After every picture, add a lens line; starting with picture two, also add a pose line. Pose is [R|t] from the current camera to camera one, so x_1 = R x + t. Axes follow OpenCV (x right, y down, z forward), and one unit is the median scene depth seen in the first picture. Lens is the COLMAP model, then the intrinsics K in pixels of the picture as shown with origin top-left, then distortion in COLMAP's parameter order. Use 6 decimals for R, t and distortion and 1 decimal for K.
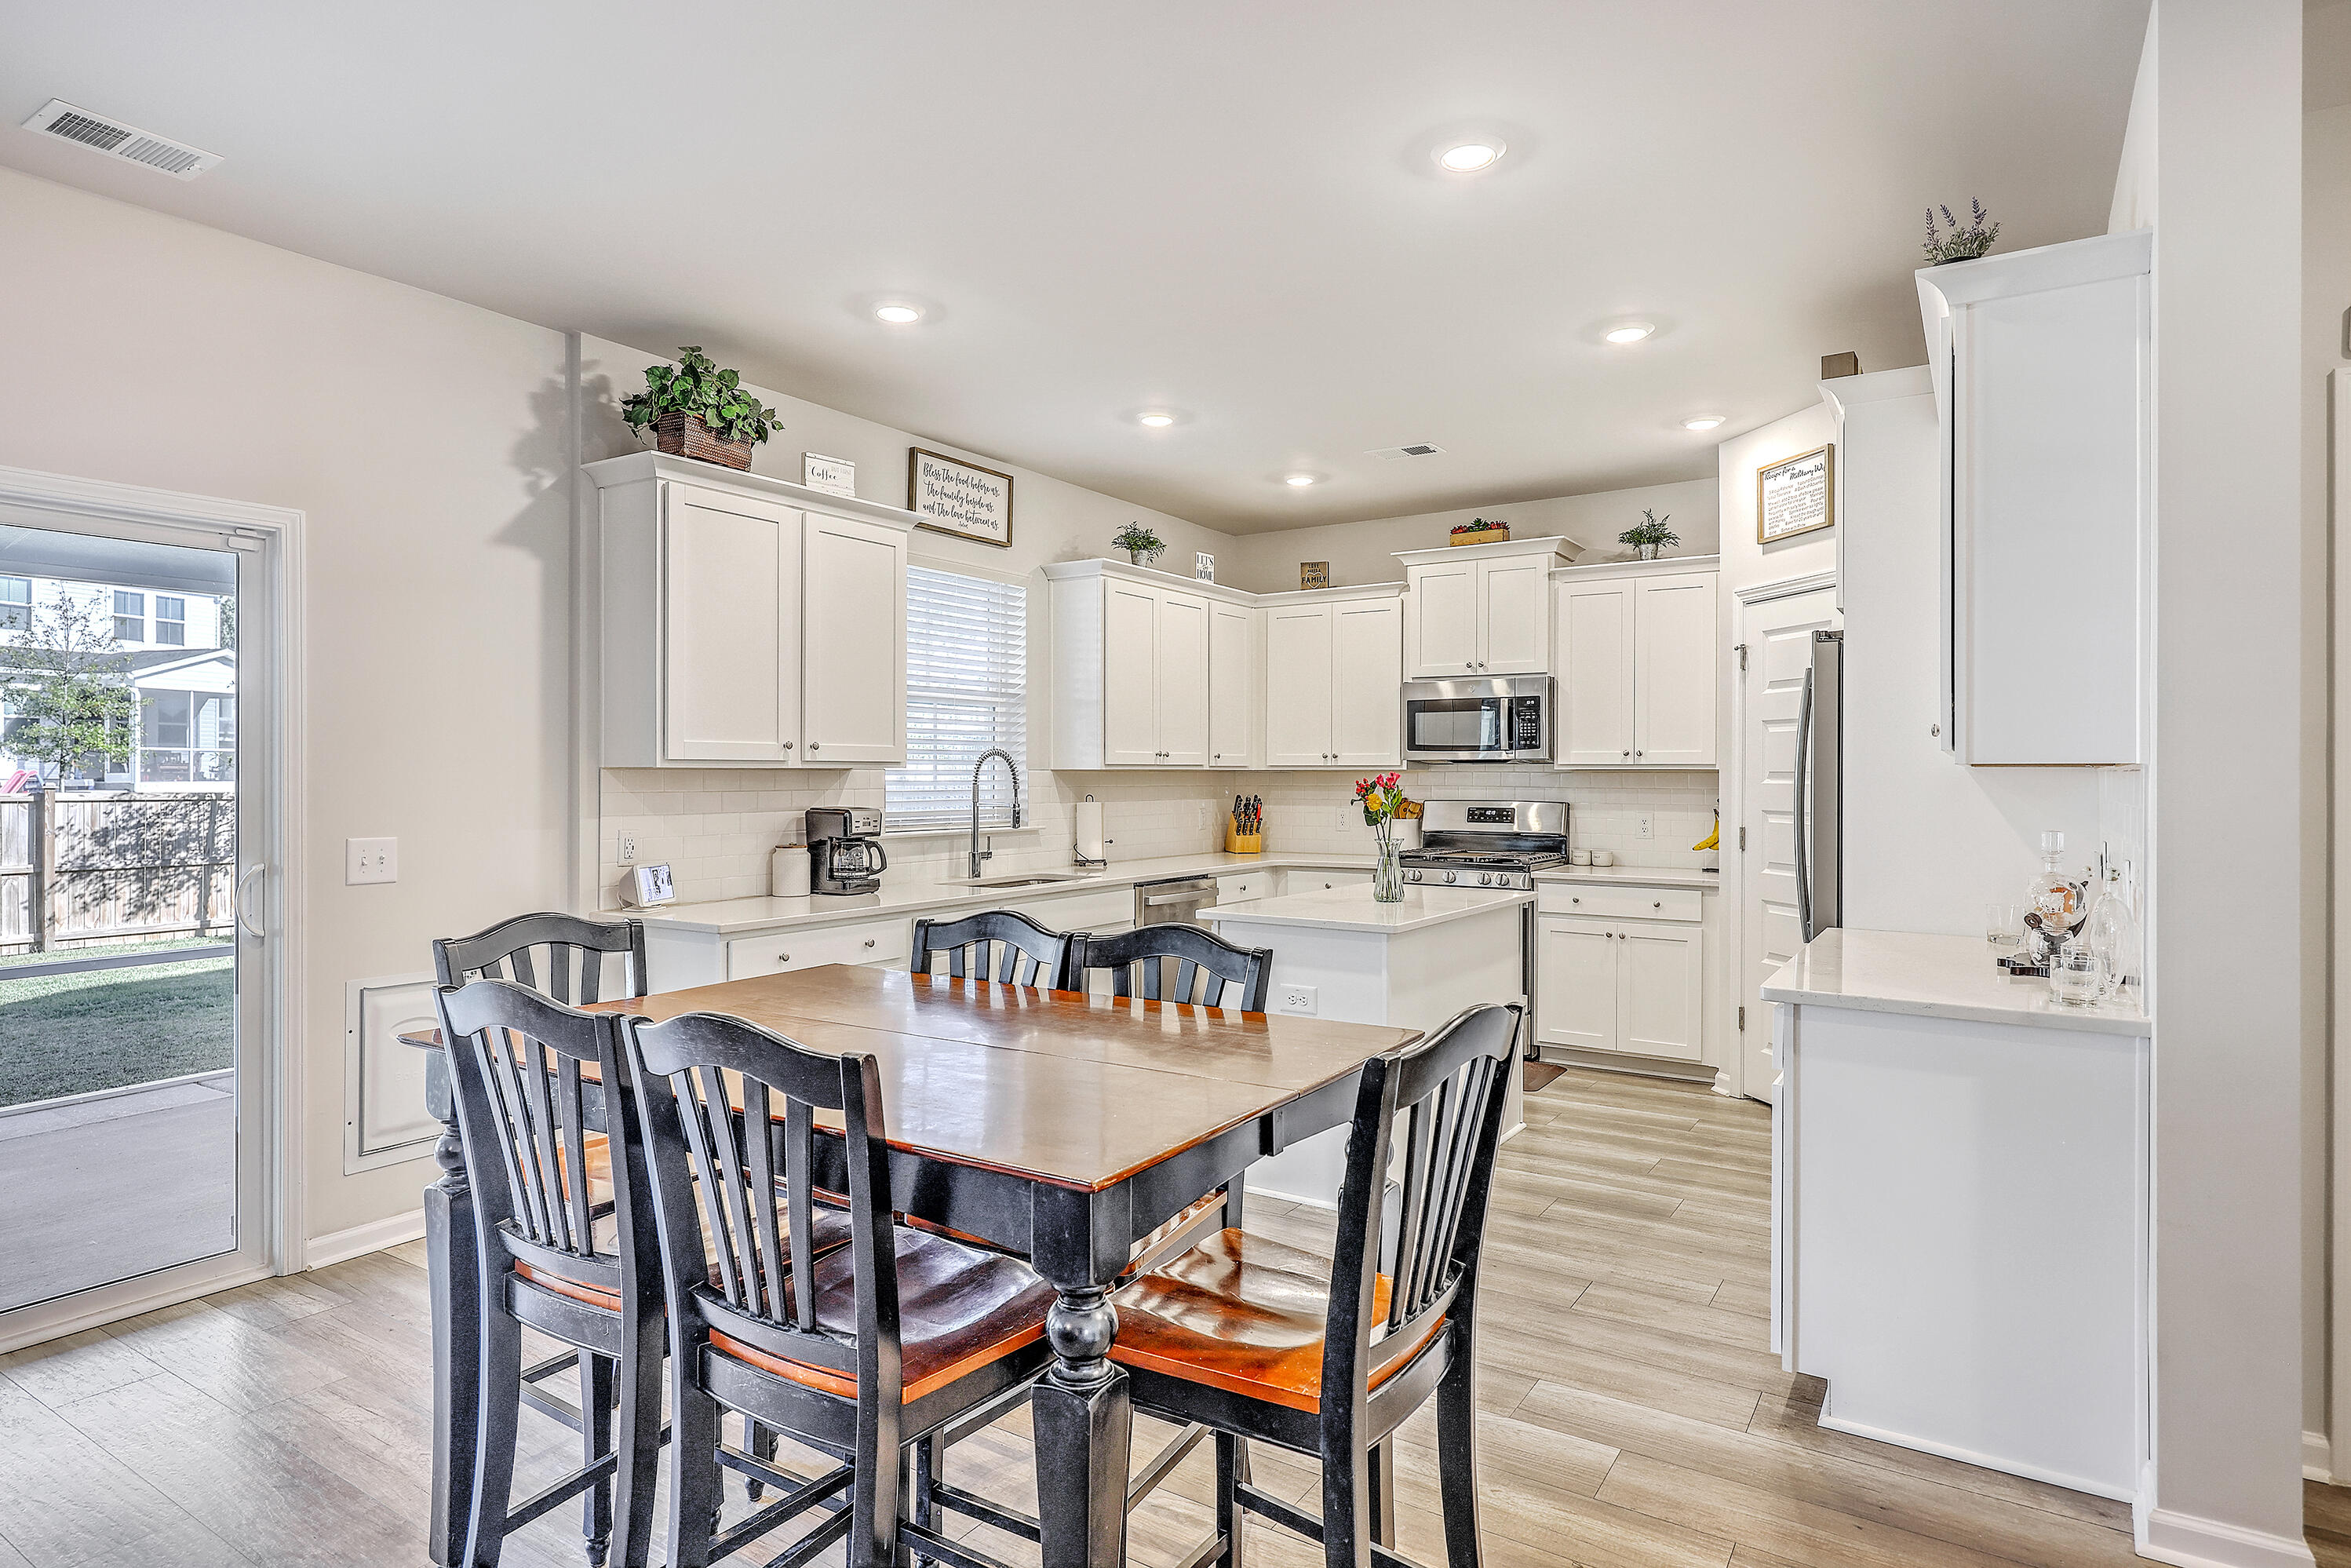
lens RADIAL K [[1282.5, 0, 1185.2], [0, 1282.5, 775.3], [0, 0, 1]] dist [0.016949, -0.000264]
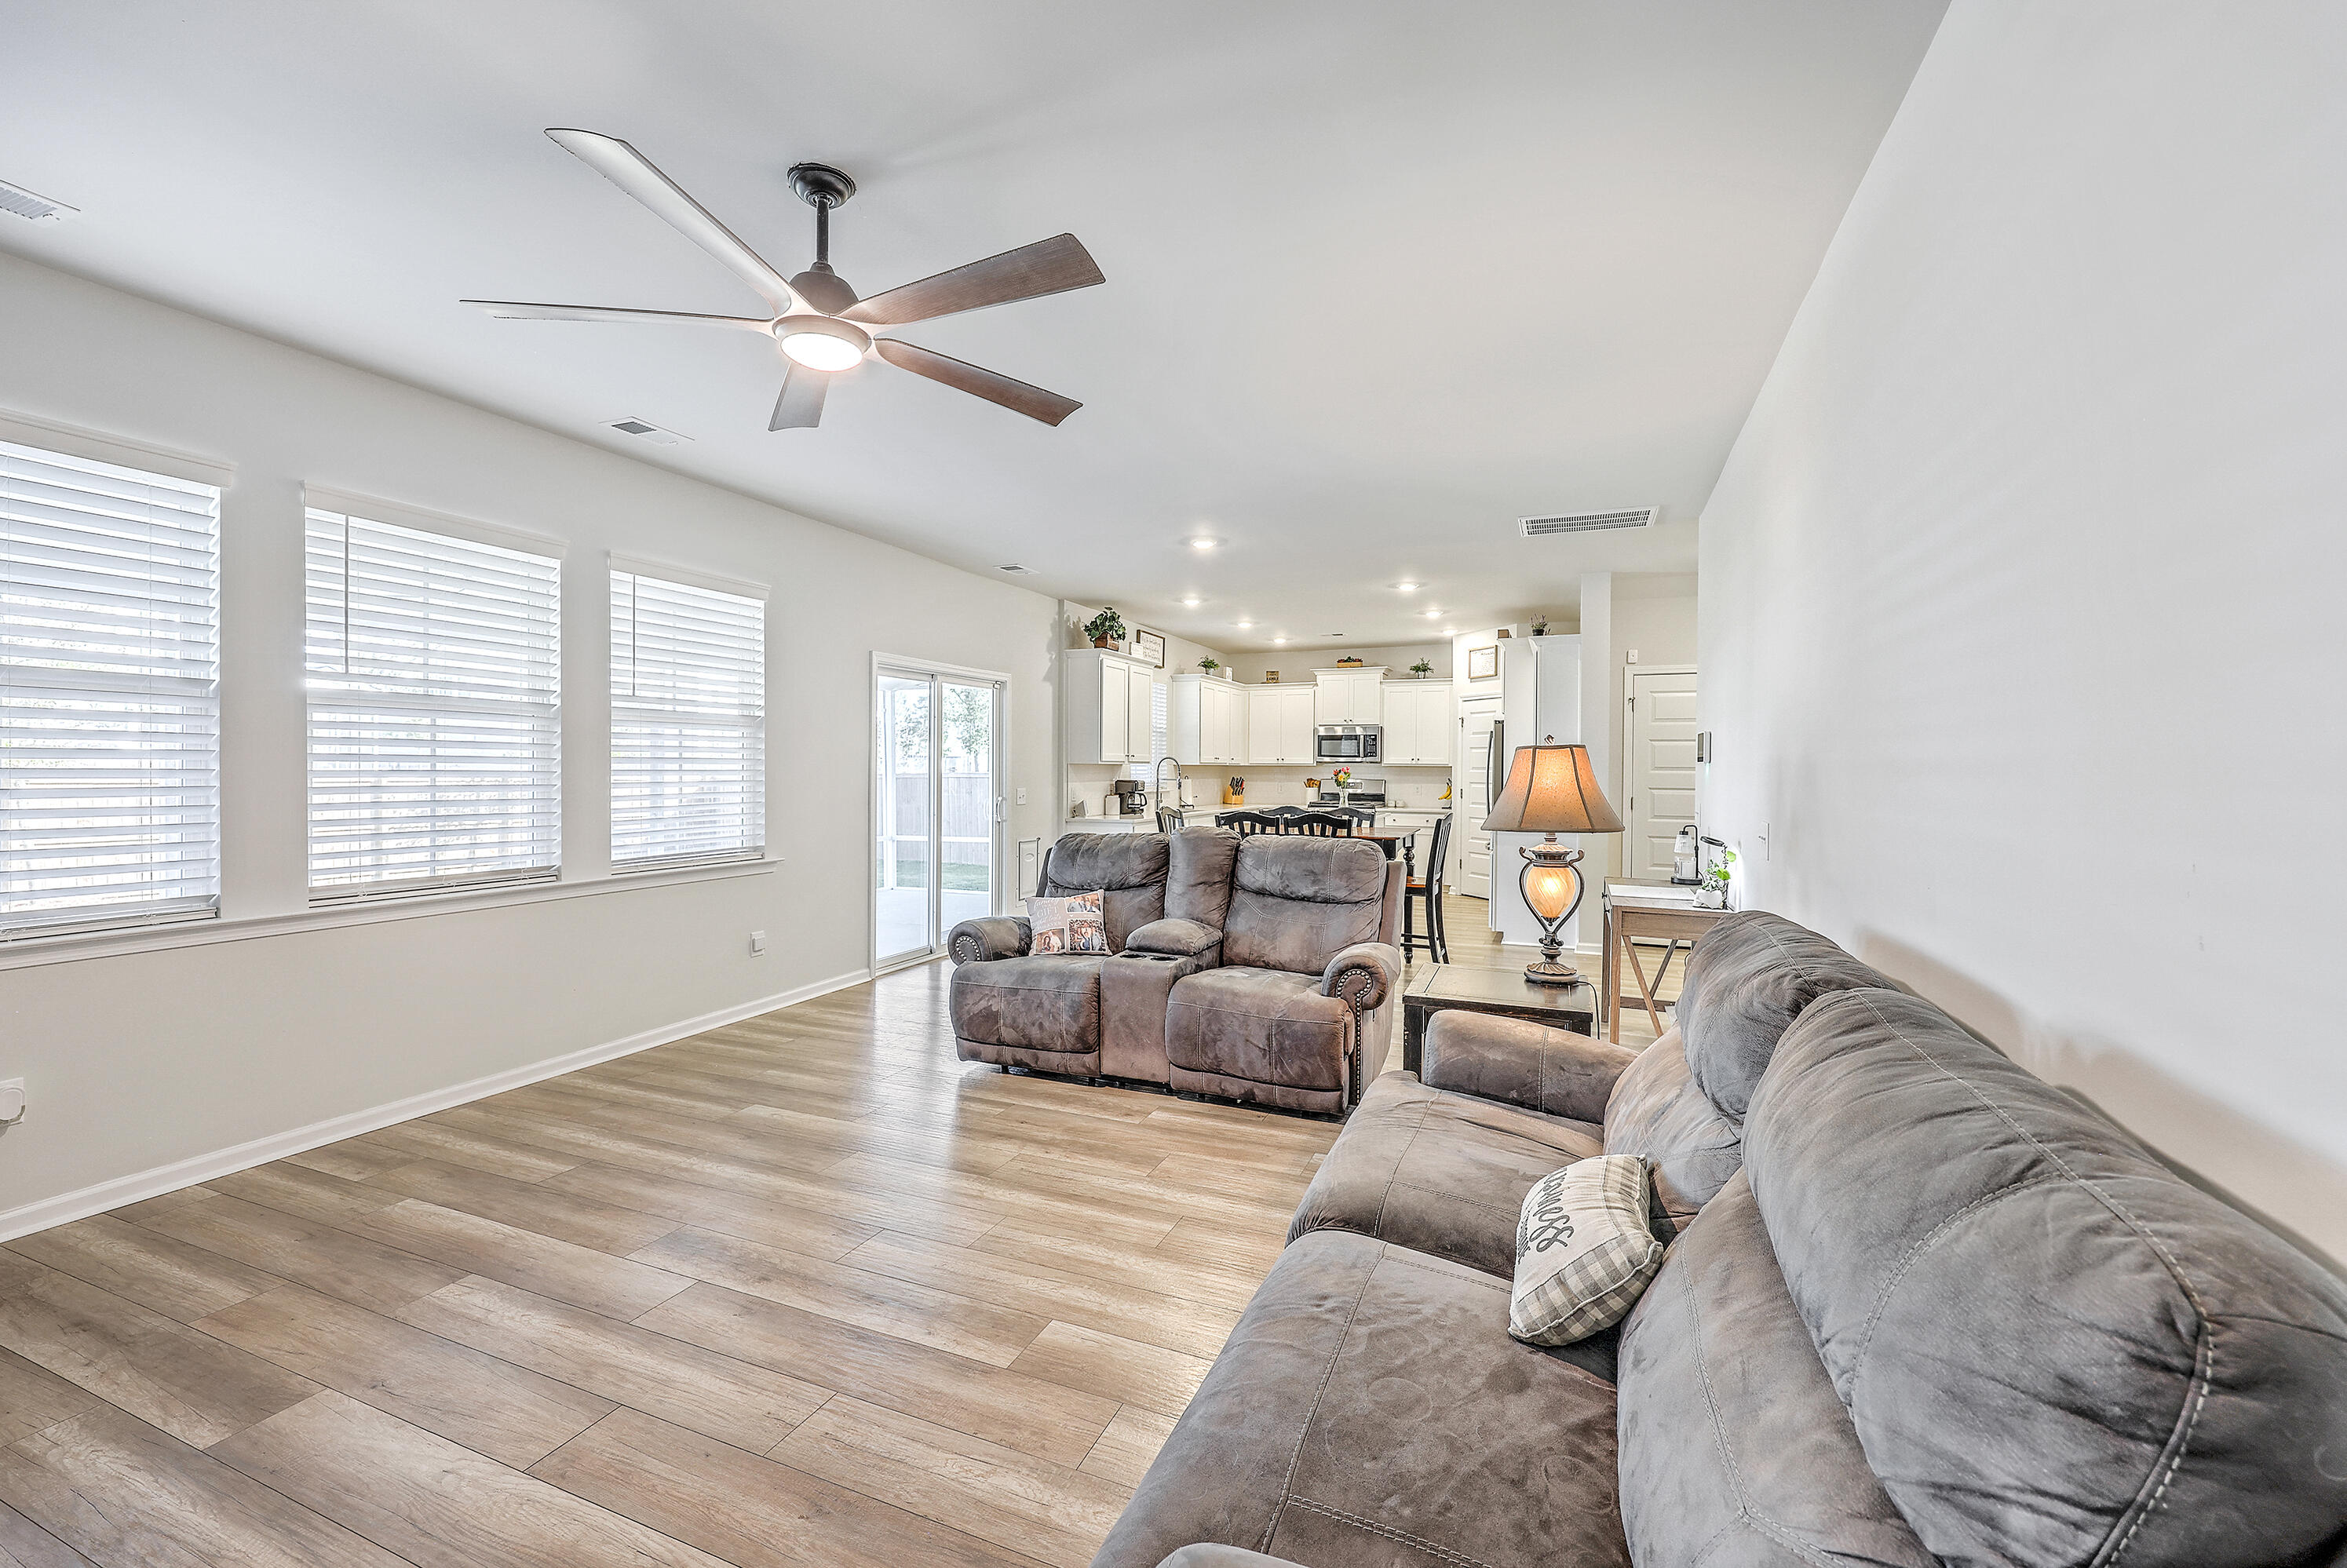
lens RADIAL K [[955.9, 0, 1170.8], [0, 955.9, 786.7], [0, 0, 1]] dist [0.007838, -0.000381]
pose [[0.984975, 0.001845, 0.172689, -0.426470], [-0.005441, 0.999778, 0.020348, -0.000094], [-0.172613, -0.020982, 0.984766, -0.709567]]
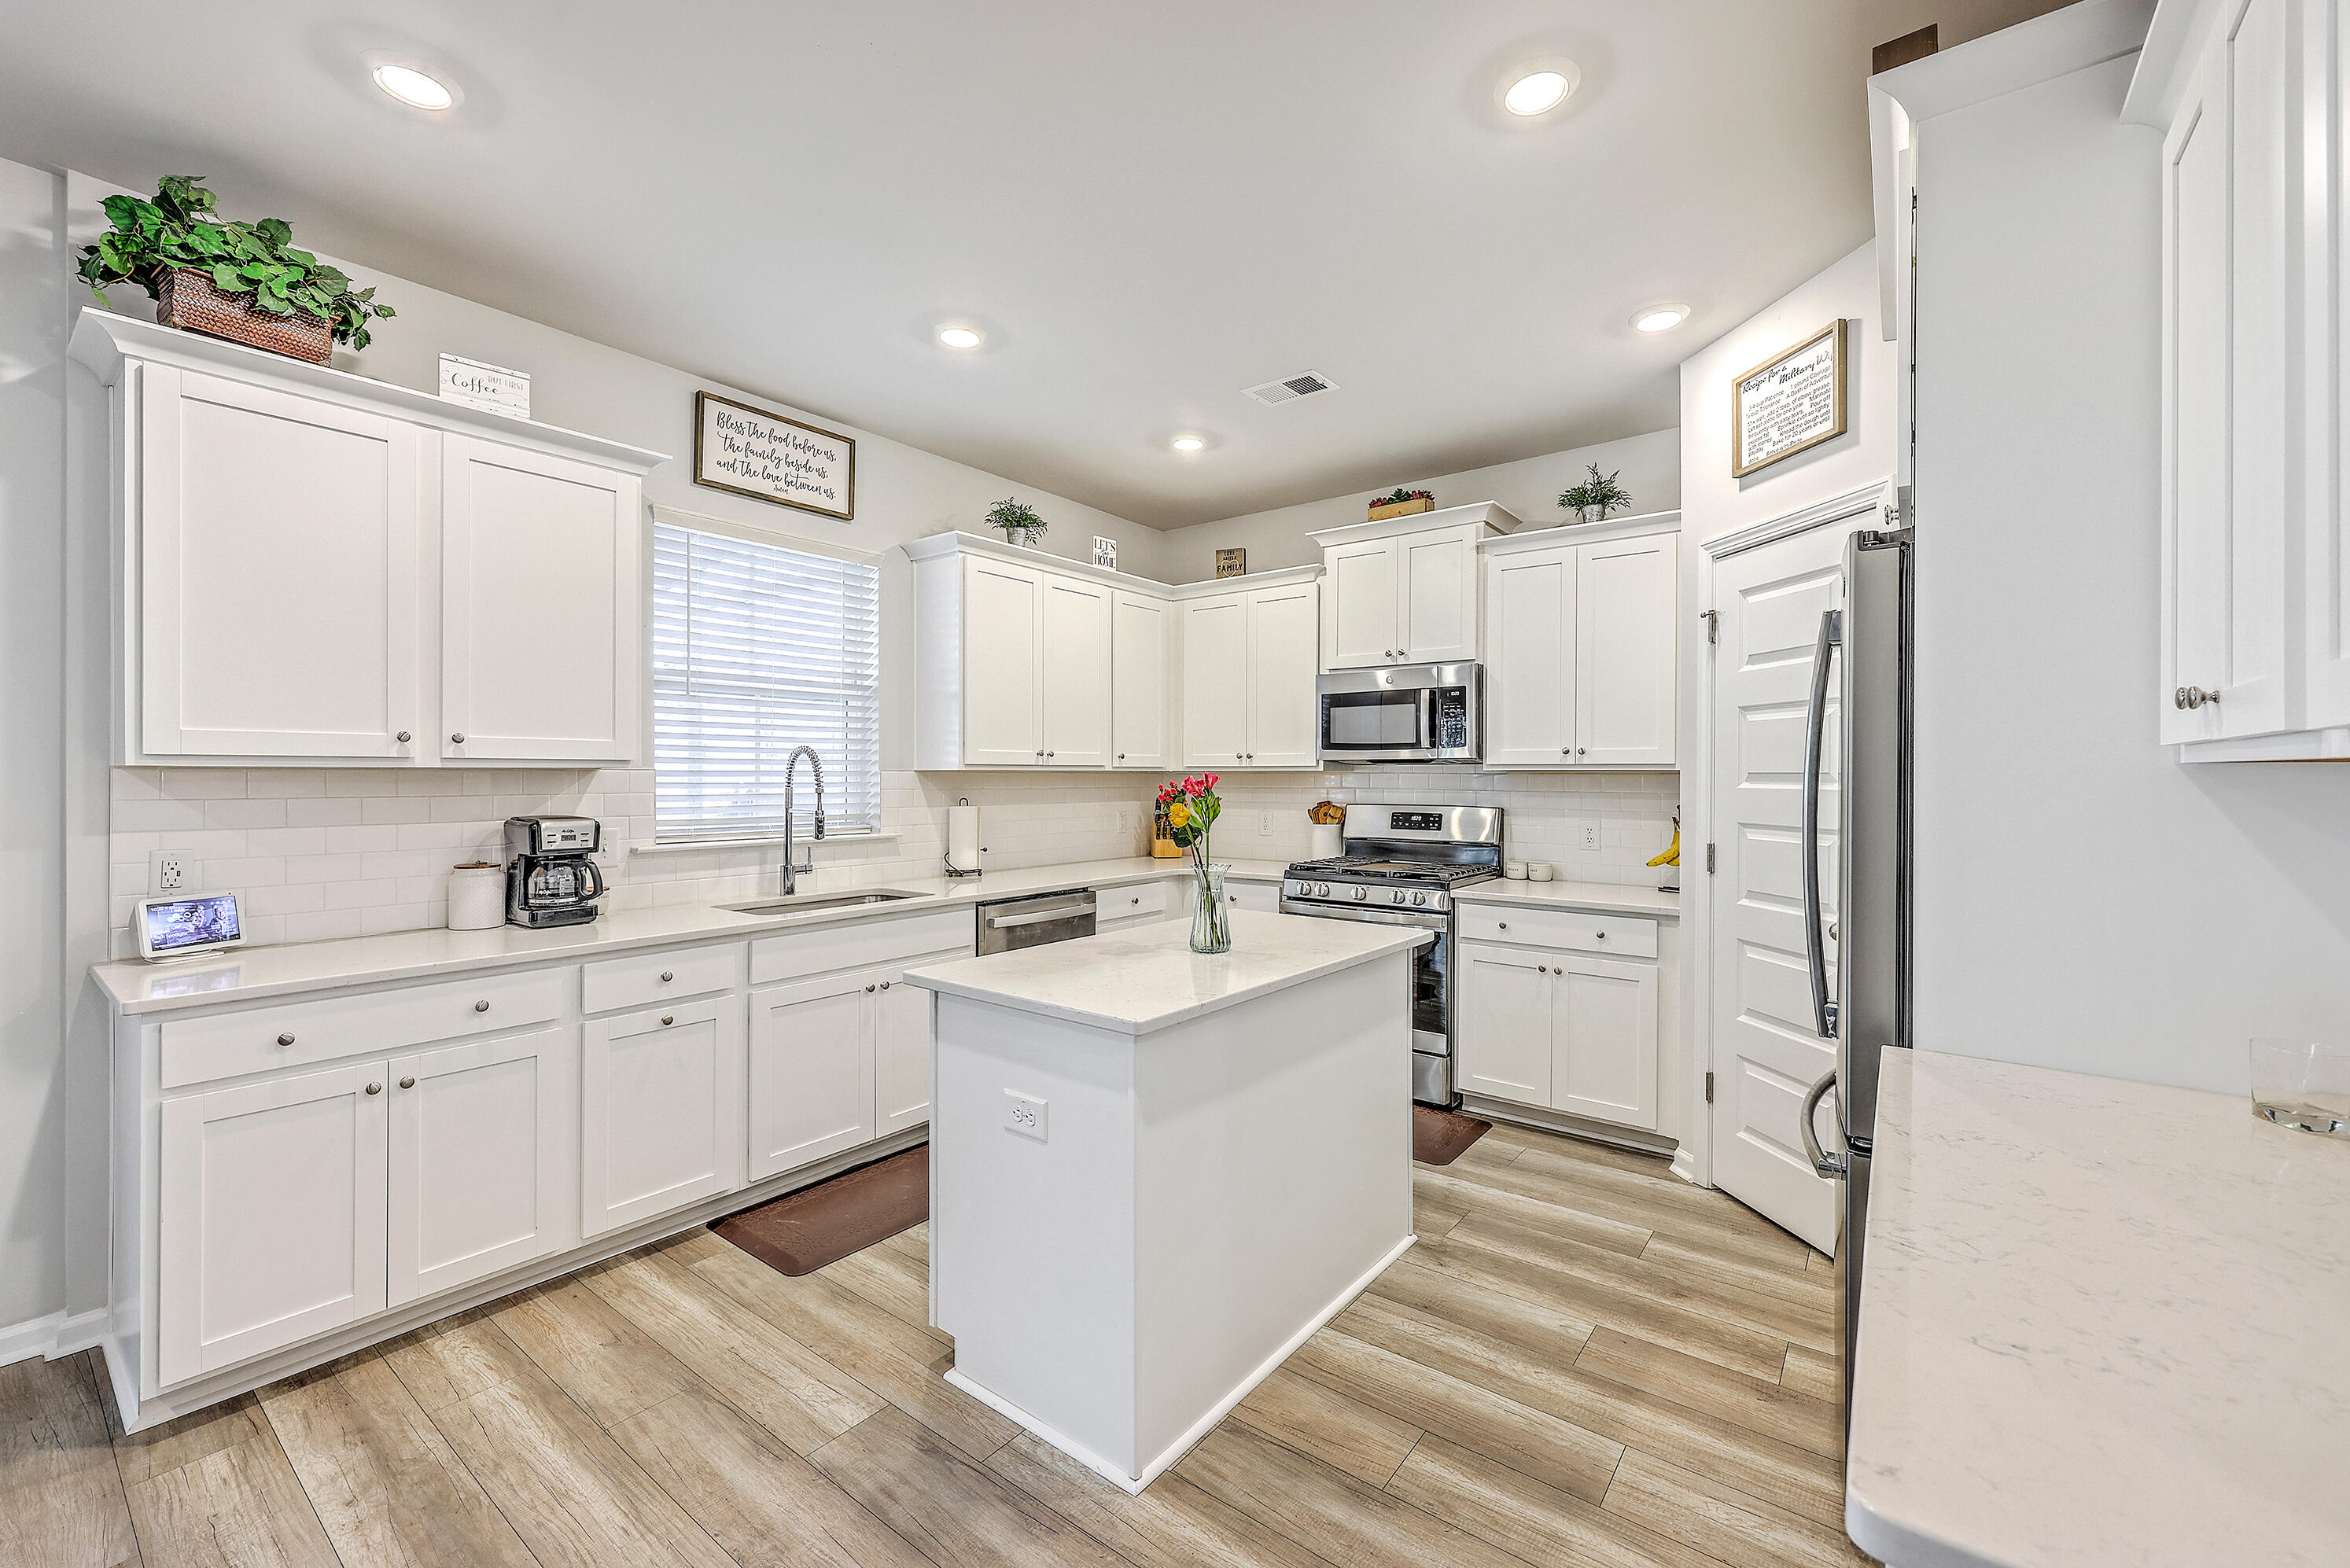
lens RADIAL K [[957.2, 0, 1183.0], [0, 957.2, 779.7], [0, 0, 1]] dist [0.007838, -0.000381]
pose [[0.996807, 0.000482, -0.079849, 0.147451], [-0.000215, 0.999994, 0.003348, -0.000336], [0.079850, -0.003320, 0.996801, 0.363298]]
